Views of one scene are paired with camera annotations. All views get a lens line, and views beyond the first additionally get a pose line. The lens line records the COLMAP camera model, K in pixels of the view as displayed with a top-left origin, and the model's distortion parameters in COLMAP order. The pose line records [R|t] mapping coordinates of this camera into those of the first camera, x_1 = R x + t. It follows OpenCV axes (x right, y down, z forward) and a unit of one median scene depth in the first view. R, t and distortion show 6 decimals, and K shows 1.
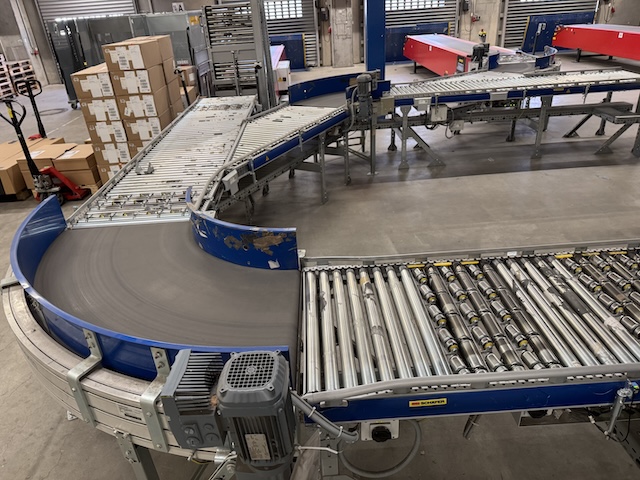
lens RADIAL K [[451.3, 0, 320.0], [0, 451.3, 240.0], [0, 0, 1]] dist [0.054215, -0.077855]
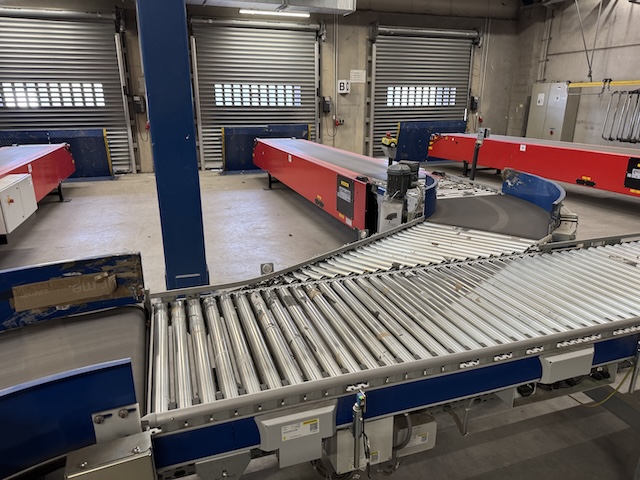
lens RADIAL K [[451.3, 0, 320.0], [0, 451.3, 240.0], [0, 0, 1]] dist [0.054215, -0.077855]
pose [[0.955711, -0.025497, 0.293201, 0.066657], [0.082529, 0.979487, -0.183831, -0.135246], [-0.282499, 0.199887, 0.938211, 0.295872]]
